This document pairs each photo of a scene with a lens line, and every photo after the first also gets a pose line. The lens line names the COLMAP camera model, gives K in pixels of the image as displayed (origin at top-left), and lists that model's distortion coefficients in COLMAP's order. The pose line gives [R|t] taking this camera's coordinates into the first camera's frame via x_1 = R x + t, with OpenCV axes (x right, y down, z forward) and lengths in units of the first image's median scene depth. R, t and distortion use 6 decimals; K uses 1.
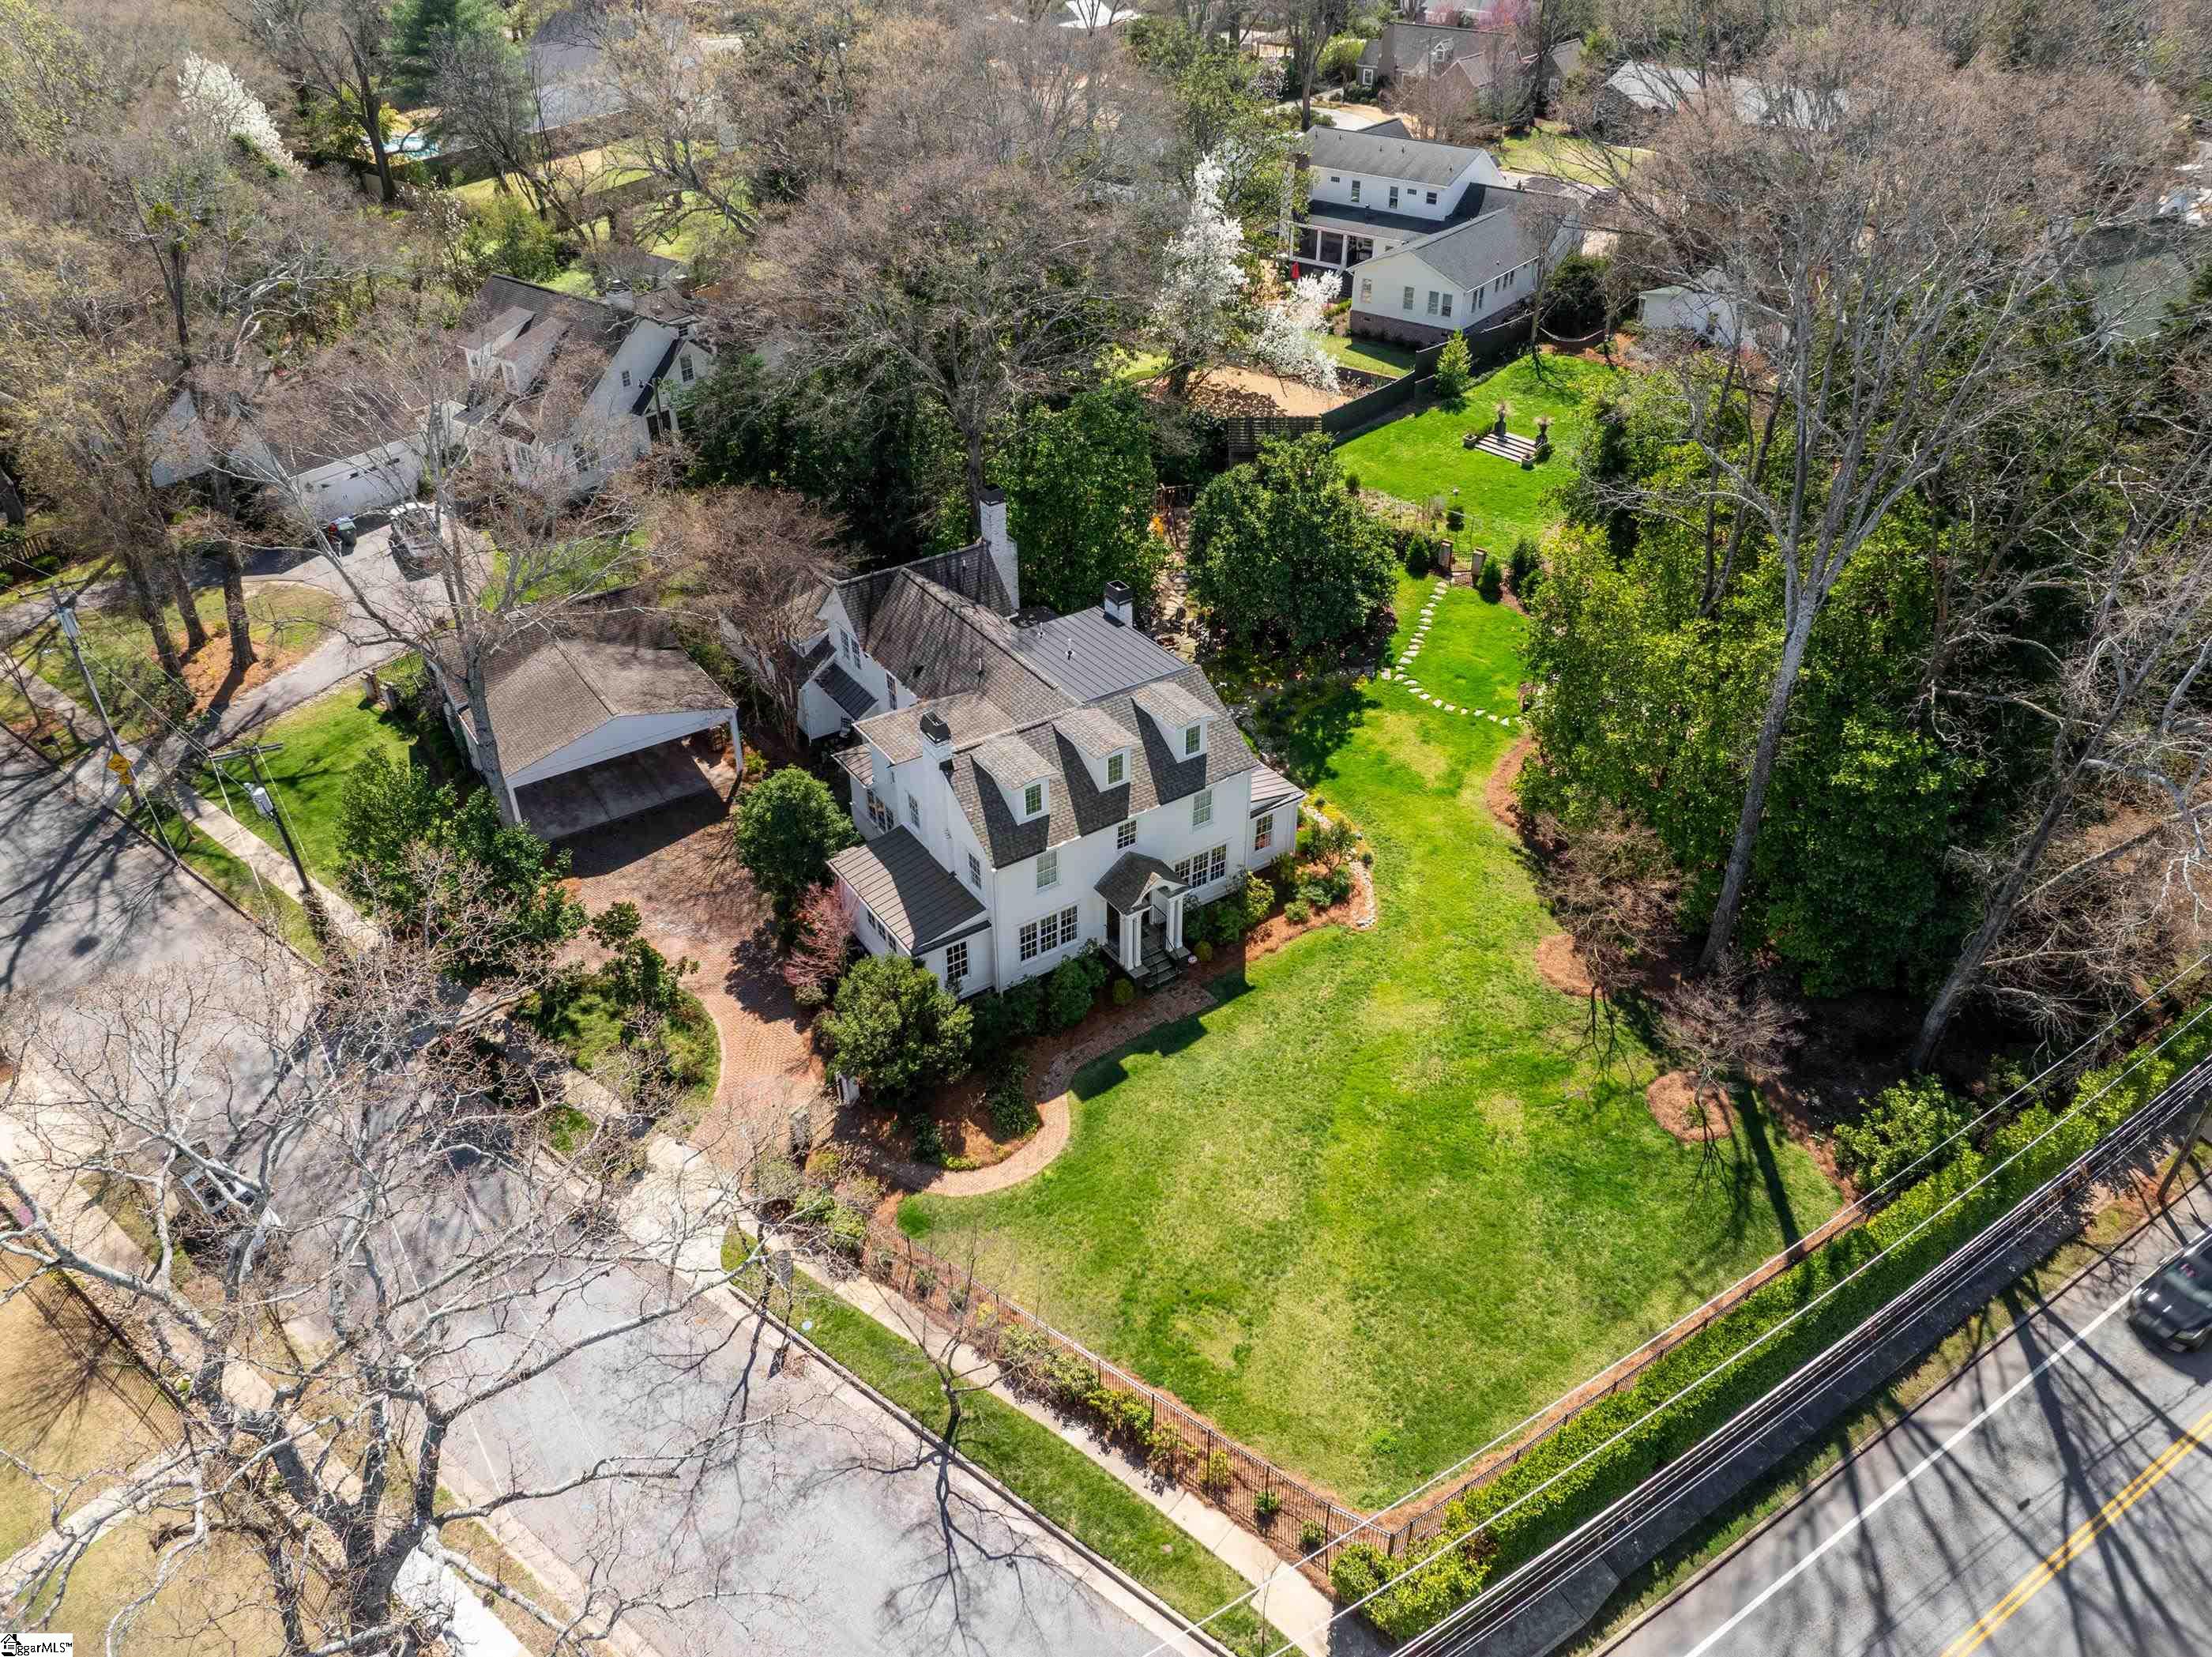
lens RADIAL K [[1554.1, 0, 1127.9], [0, 1554.1, 820.0], [0, 0, 1]] dist [-0.039338, -0.002444]
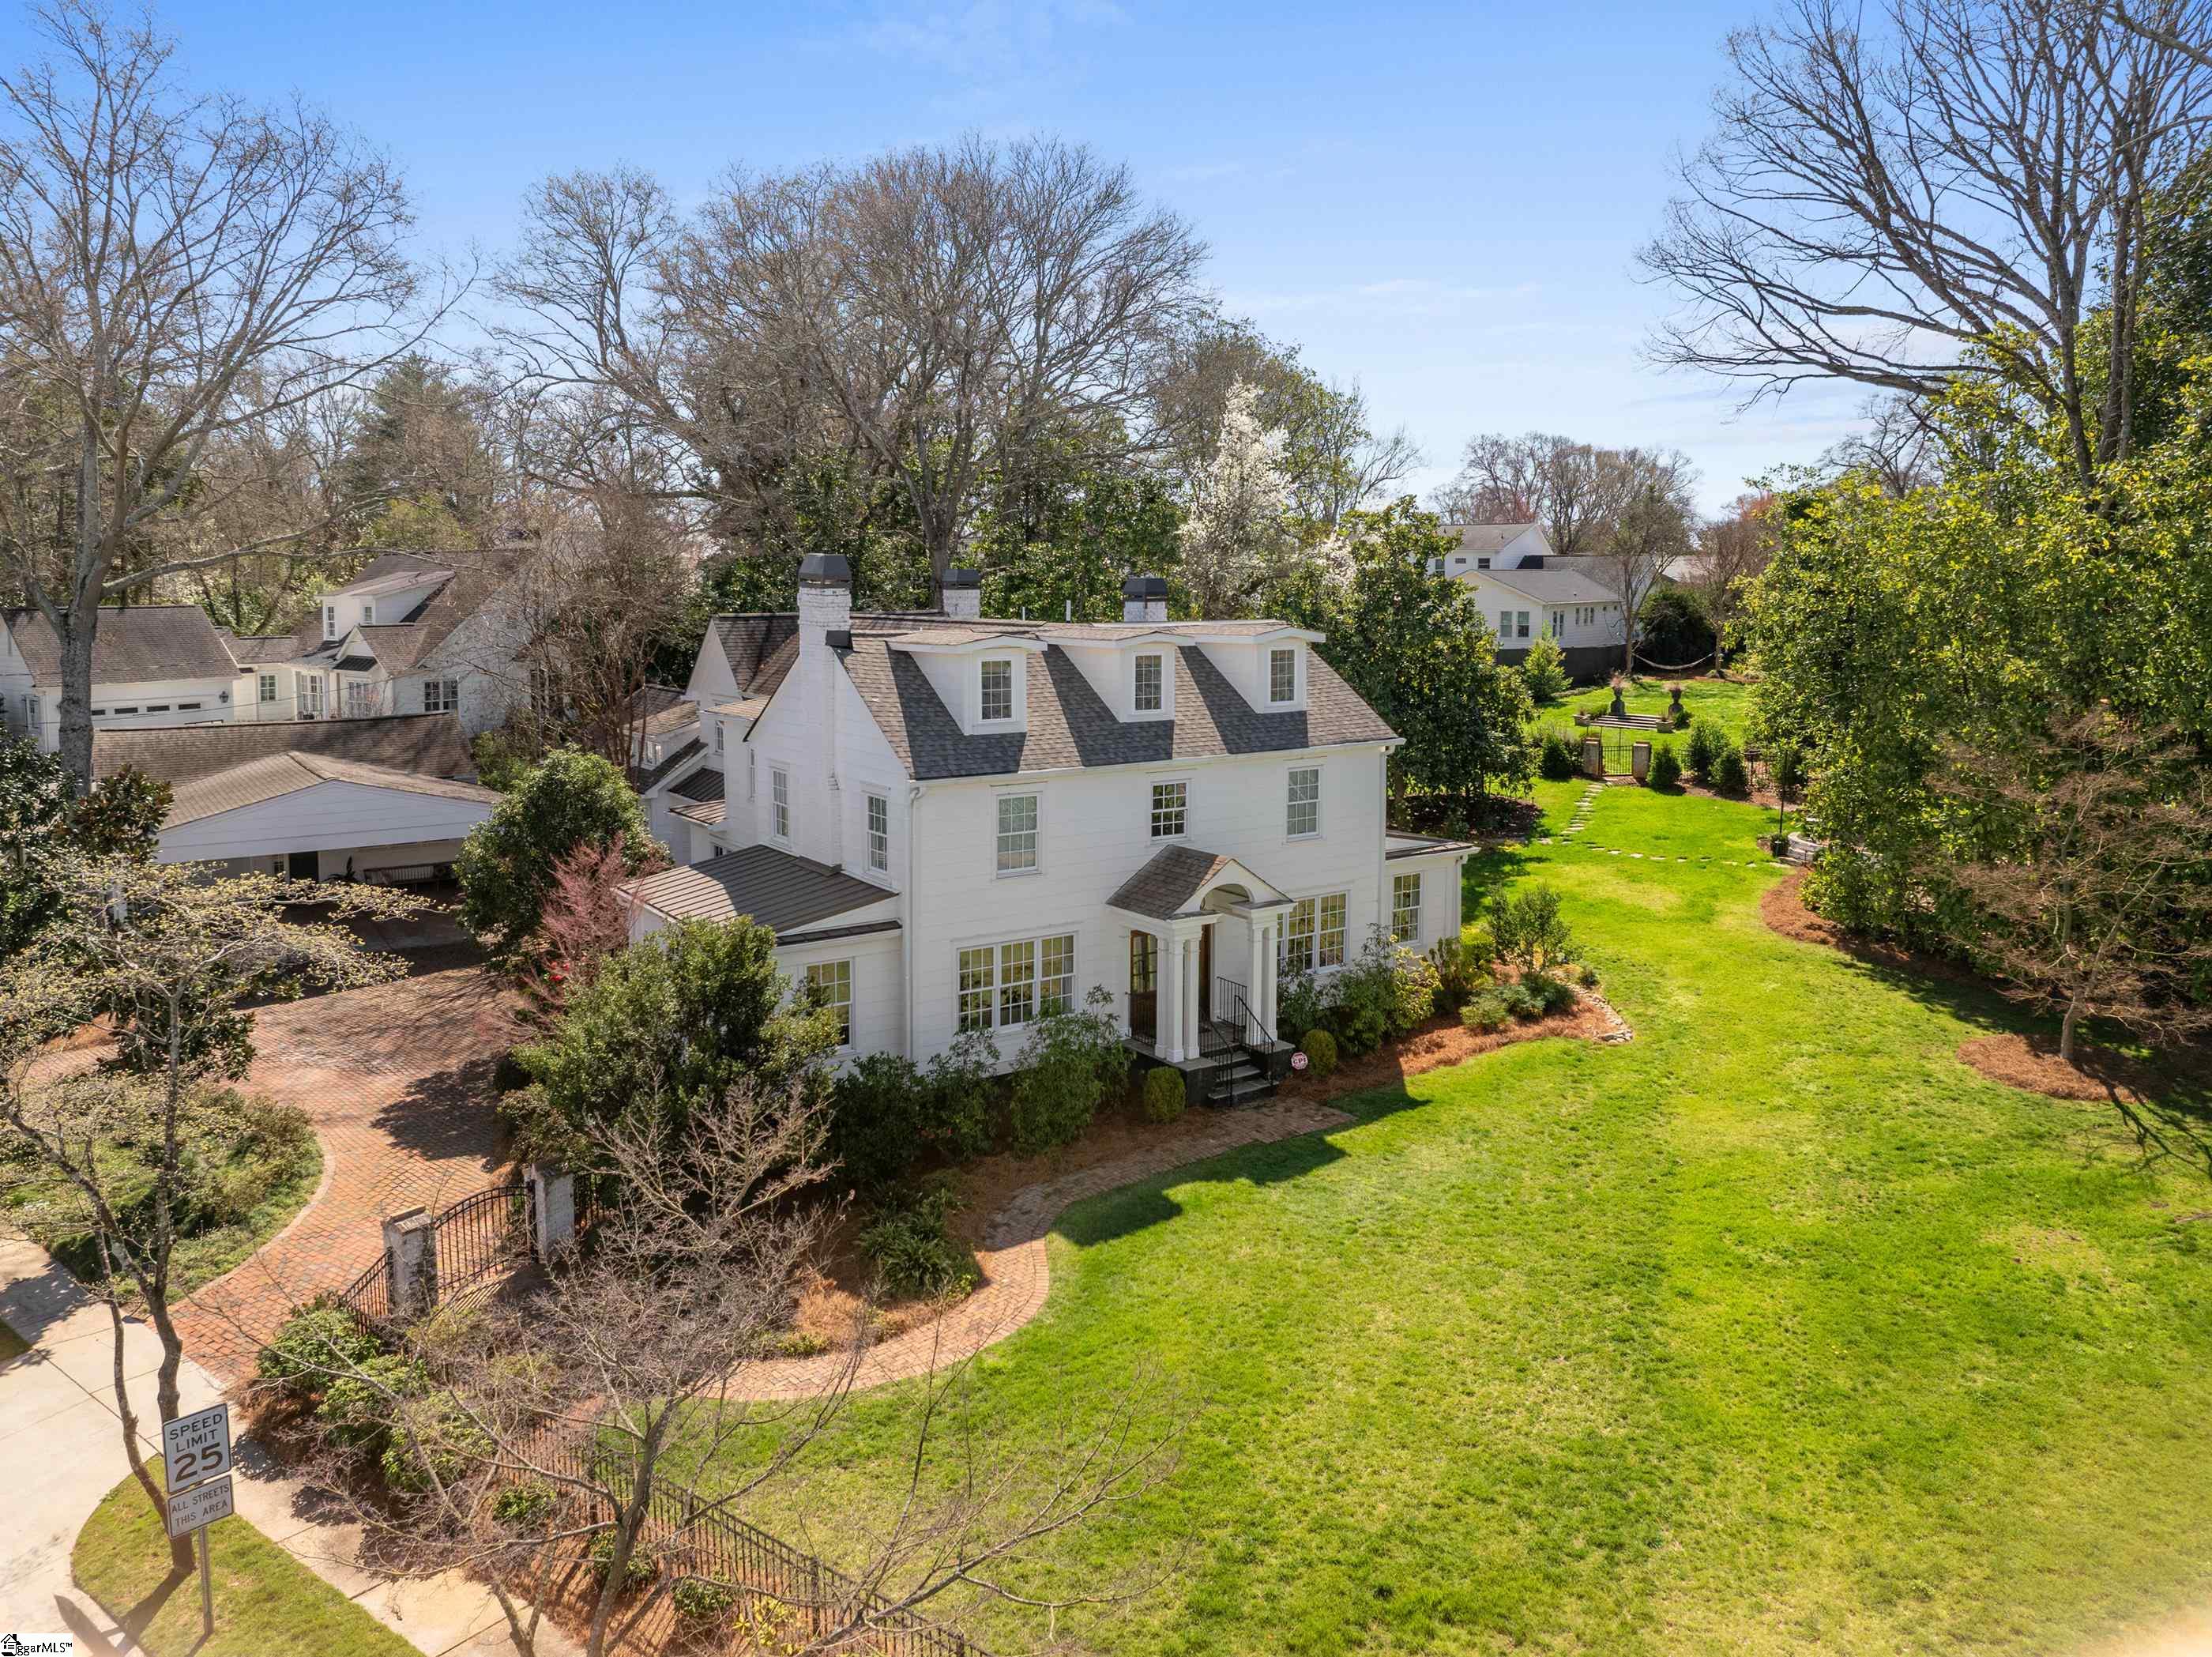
lens RADIAL K [[1554.1, 0, 1127.9], [0, 1554.1, 820.0], [0, 0, 1]] dist [-0.039338, -0.002444]
pose [[0.999999, 0.001026, 0.000739, -0.015338], [-0.000566, 0.885824, -0.464022, 0.262863], [-0.001131, 0.464021, 0.885824, 0.529199]]
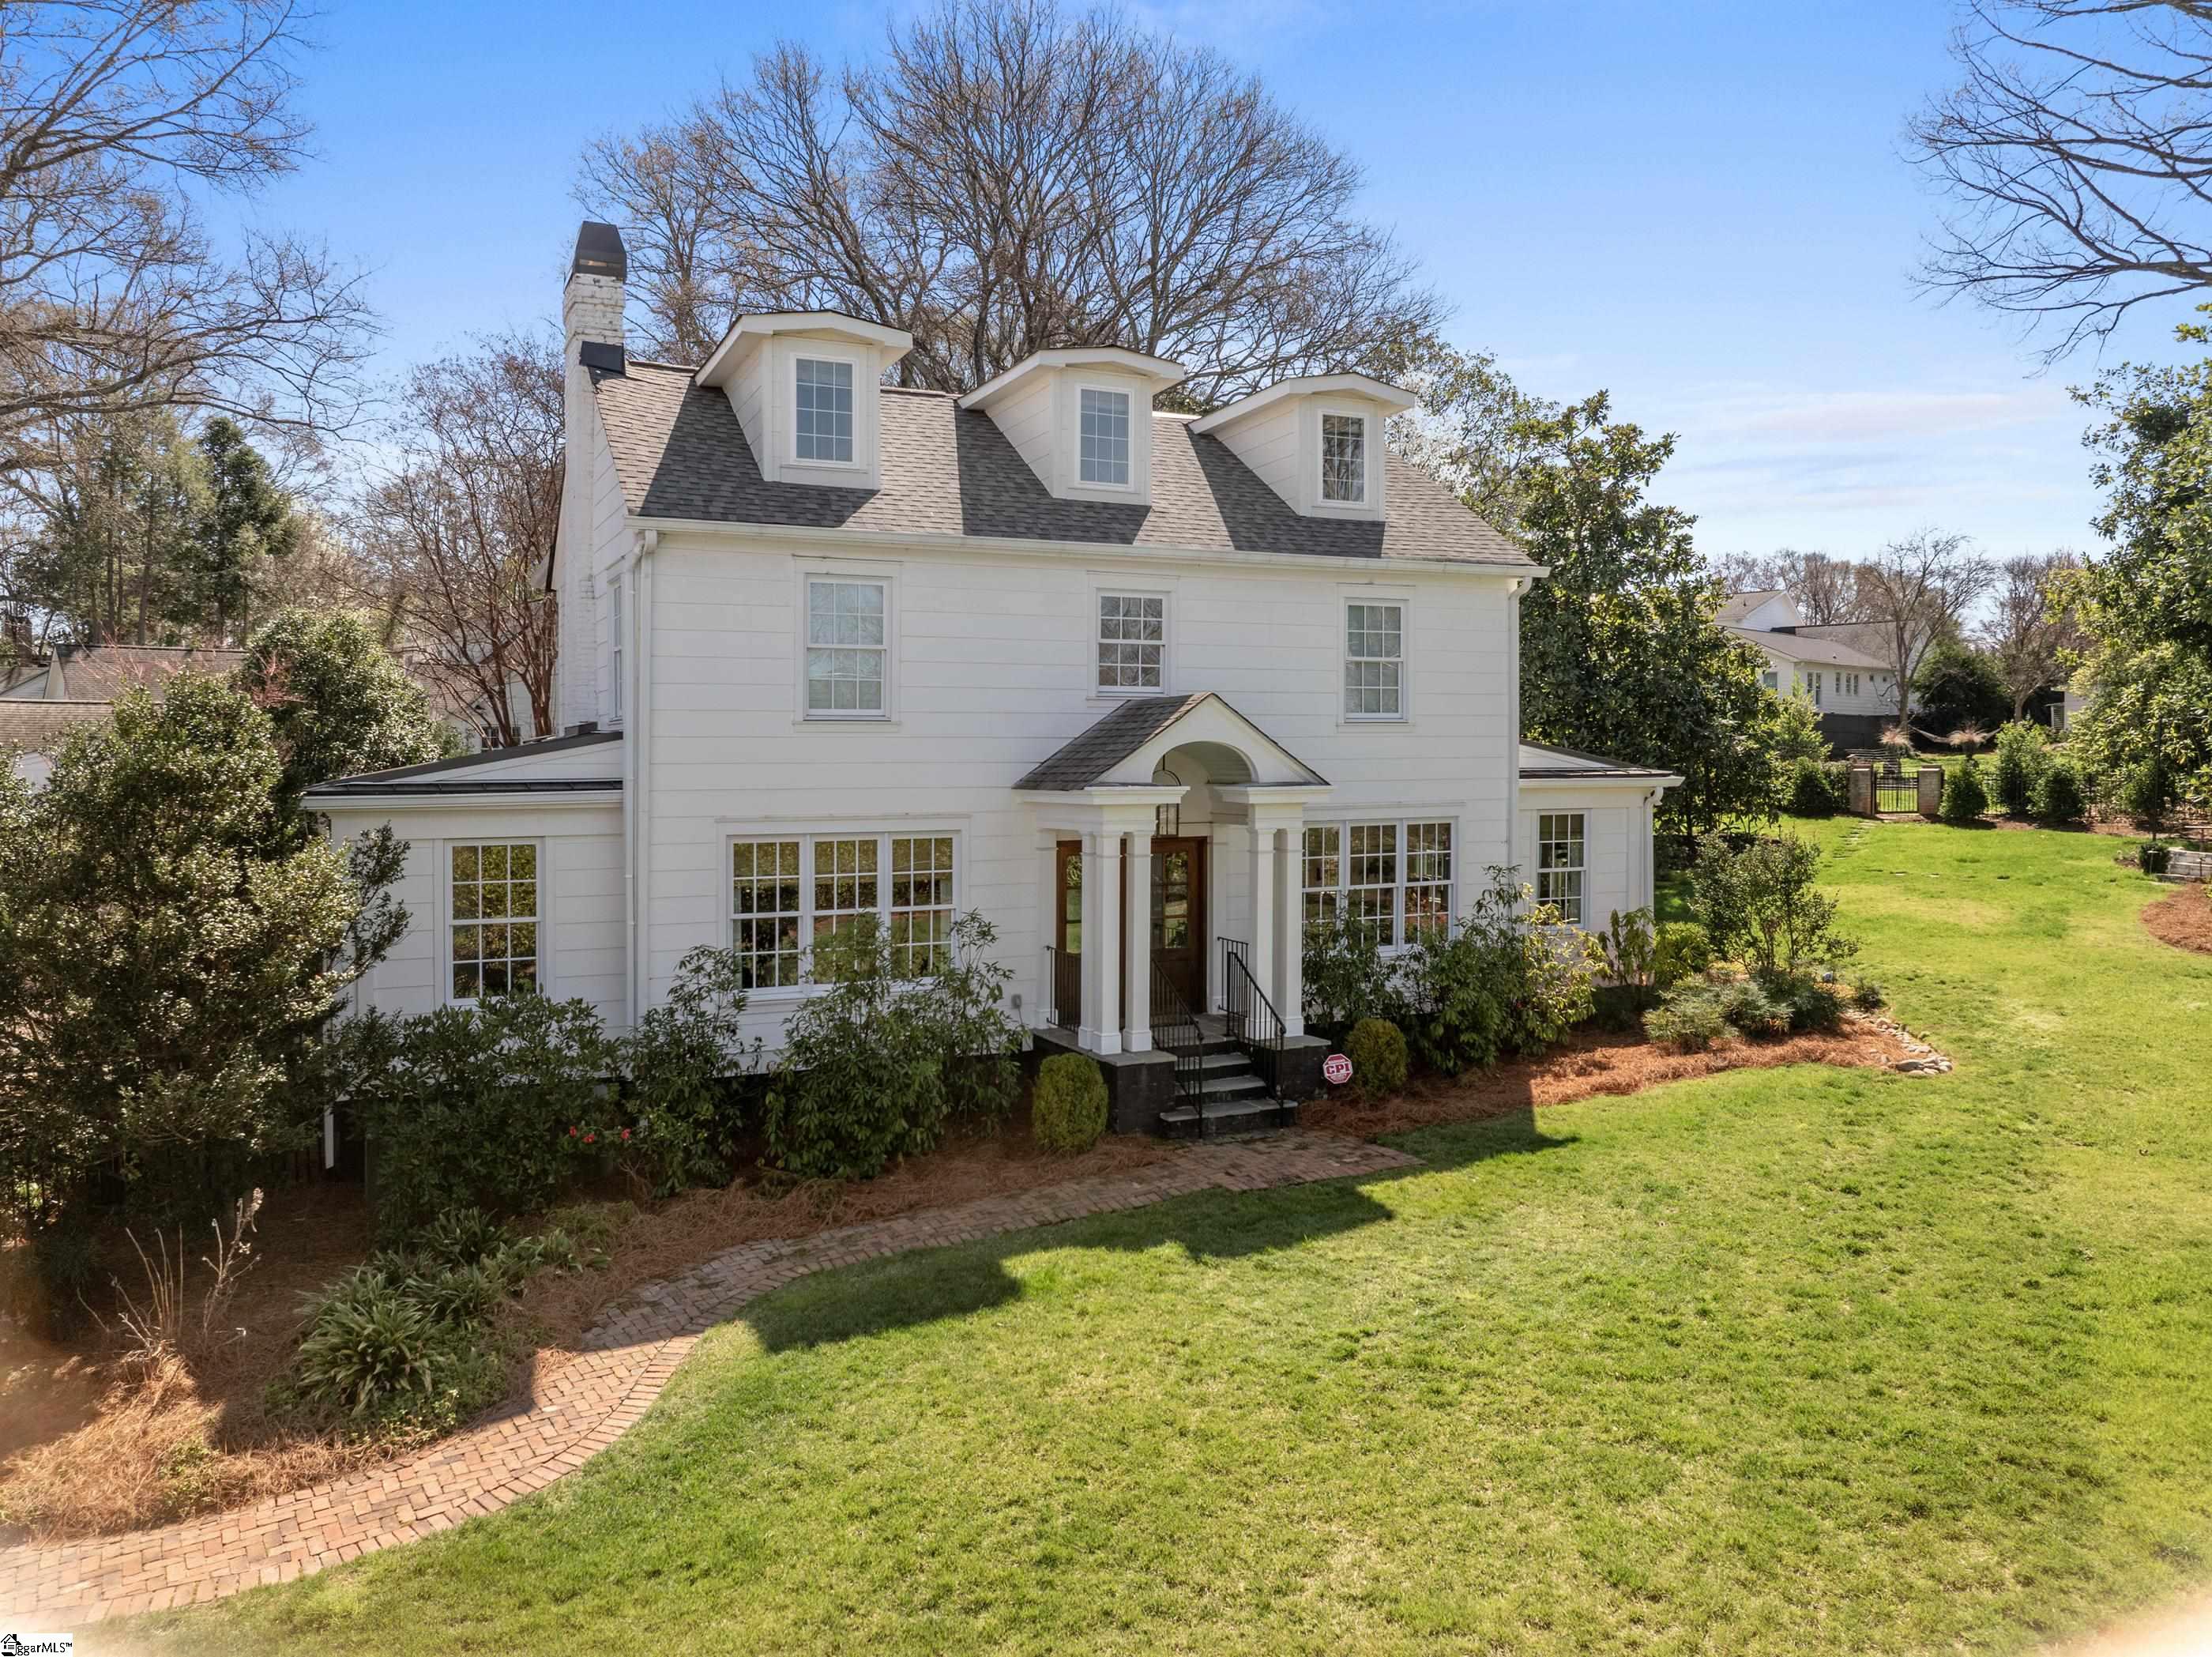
lens RADIAL K [[1618.5, 0, 1146.0], [0, 1618.5, 809.0], [0, 0, 1]] dist [-0.050159, 0.006389]
pose [[0.991971, 0.015540, -0.125506, 0.044331], [-0.082629, 0.830942, -0.550189, 0.222269], [0.095738, 0.556142, 0.825555, 0.746734]]
